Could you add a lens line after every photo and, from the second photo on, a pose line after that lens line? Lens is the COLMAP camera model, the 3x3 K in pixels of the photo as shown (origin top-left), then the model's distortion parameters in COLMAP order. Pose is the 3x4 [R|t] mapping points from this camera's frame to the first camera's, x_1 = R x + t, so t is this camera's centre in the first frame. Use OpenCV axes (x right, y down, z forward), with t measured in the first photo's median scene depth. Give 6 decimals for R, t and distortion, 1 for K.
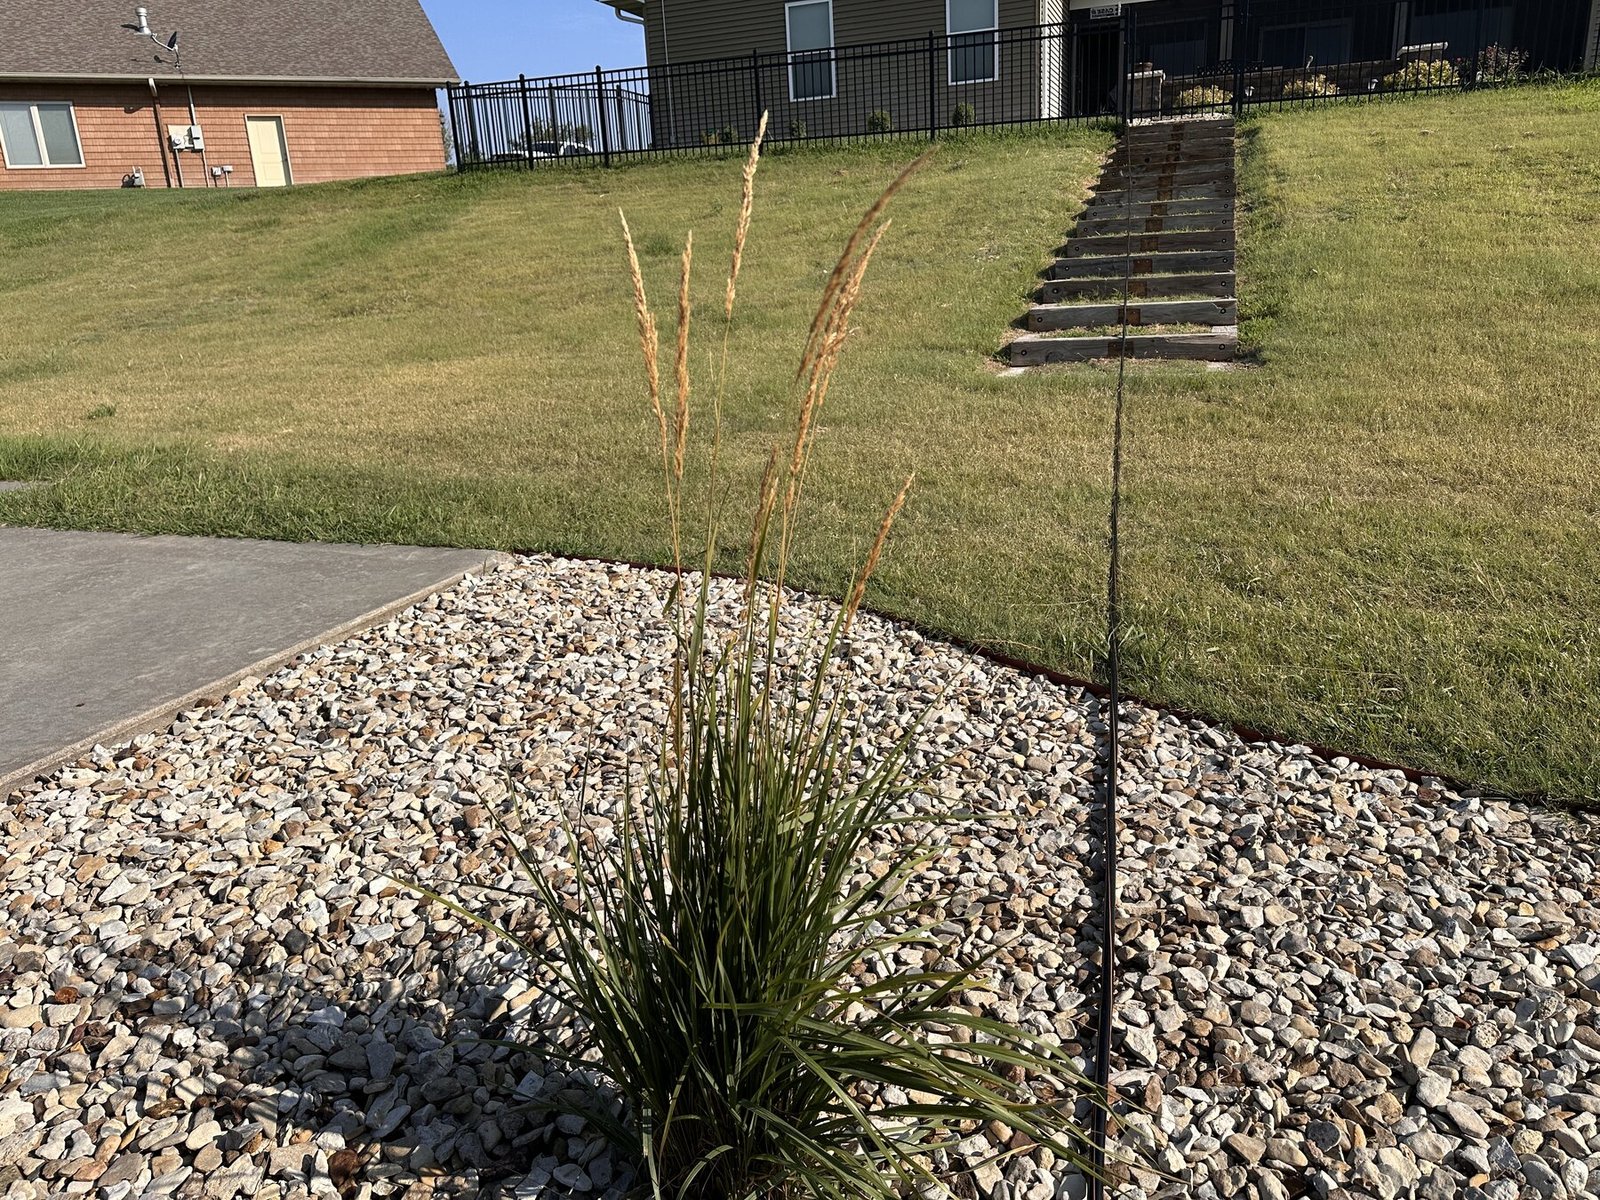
lens RADIAL K [[1210.2, 0, 800.0], [0, 1210.2, 600.0], [0, 0, 1]] dist [0.041685, 0.003898]
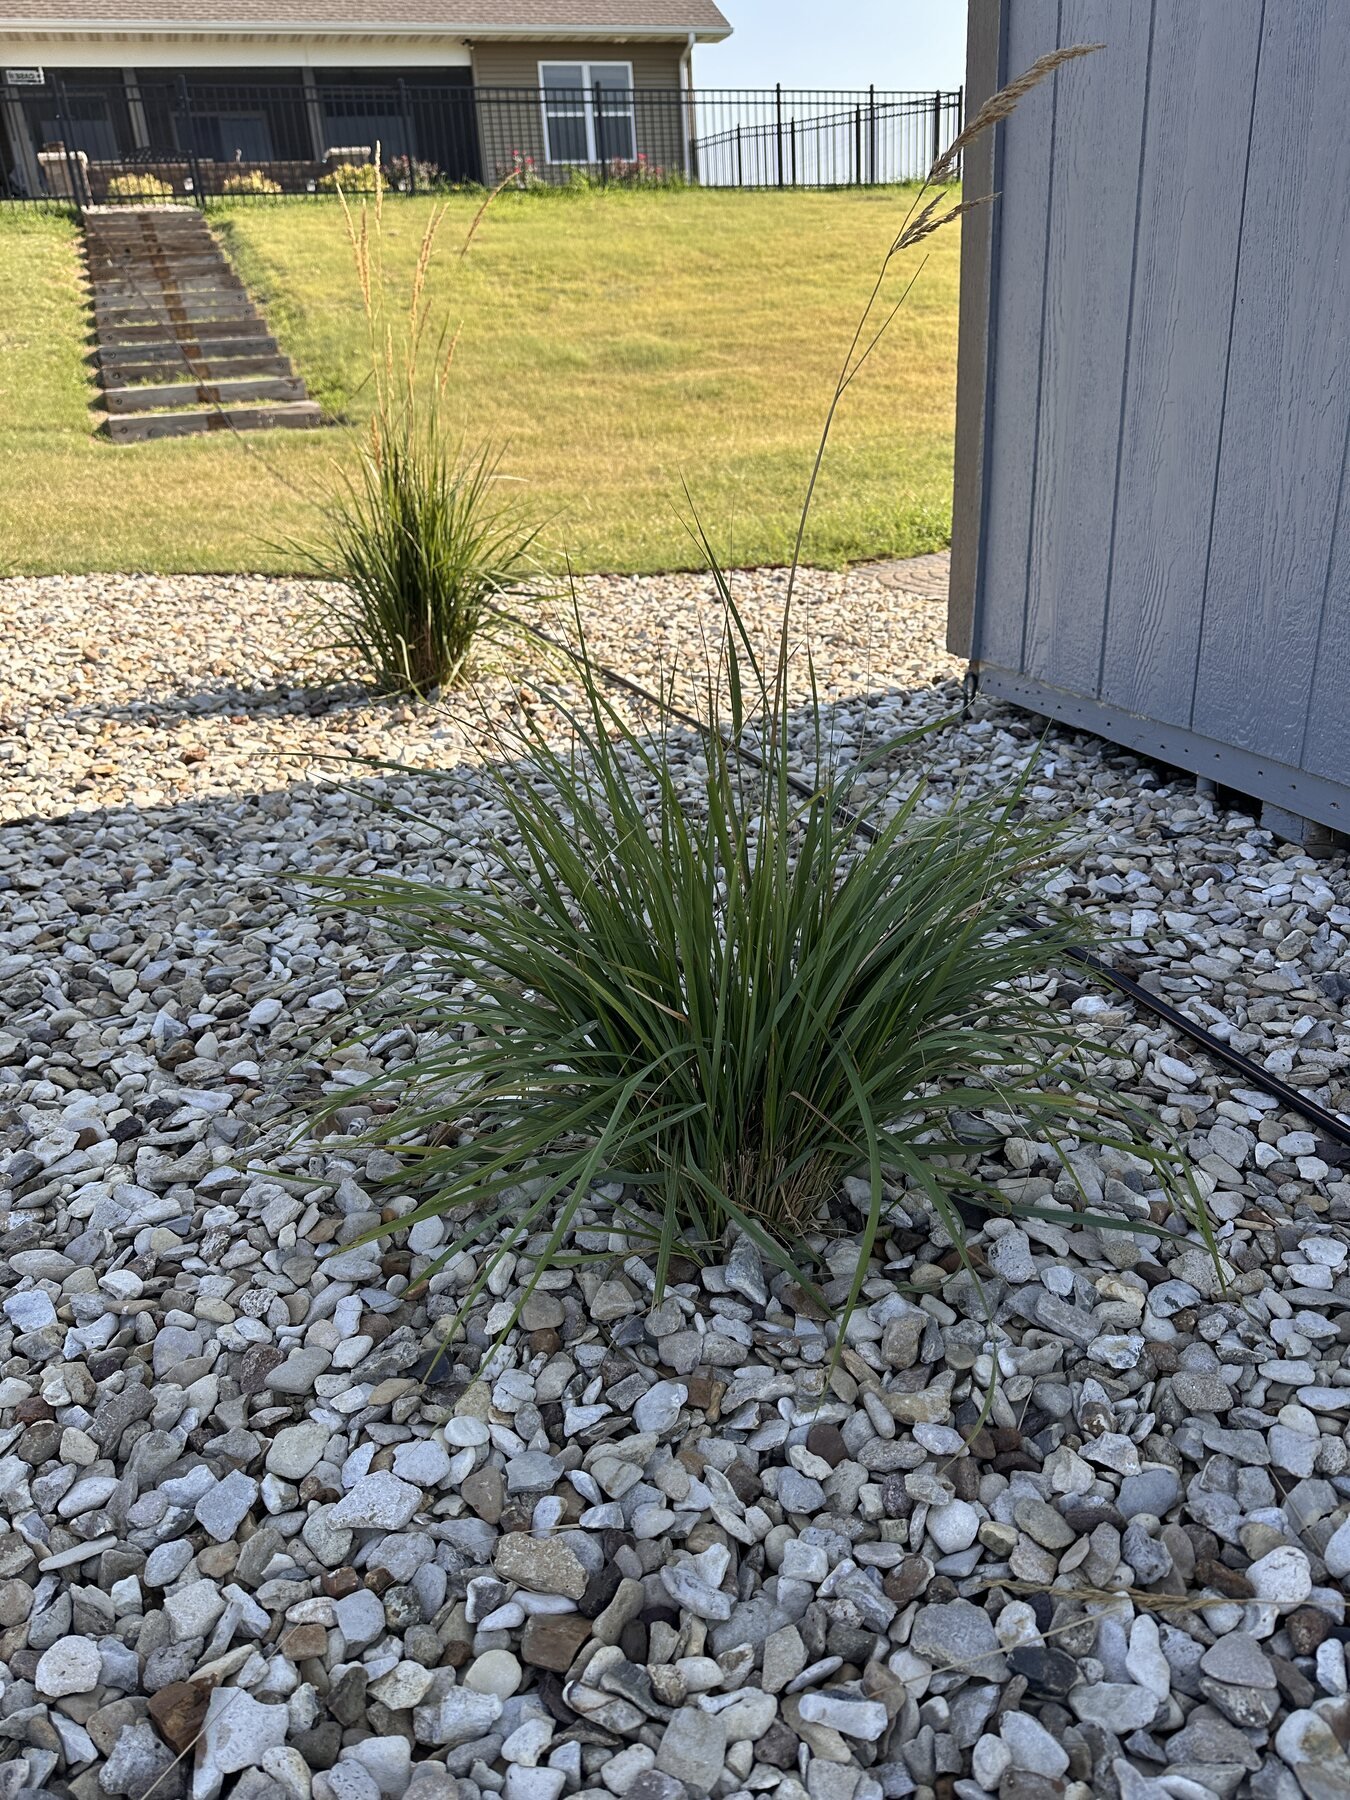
lens RADIAL K [[1381.3, 0, 675.0], [0, 1381.3, 900.0], [0, 0, 1]] dist [0.001567, -0.004799]
pose [[0.786293, -0.238906, 0.569795, -0.109508], [0.190148, 0.971027, 0.144740, 0.052286], [-0.587866, -0.005463, 0.808940, -0.113469]]
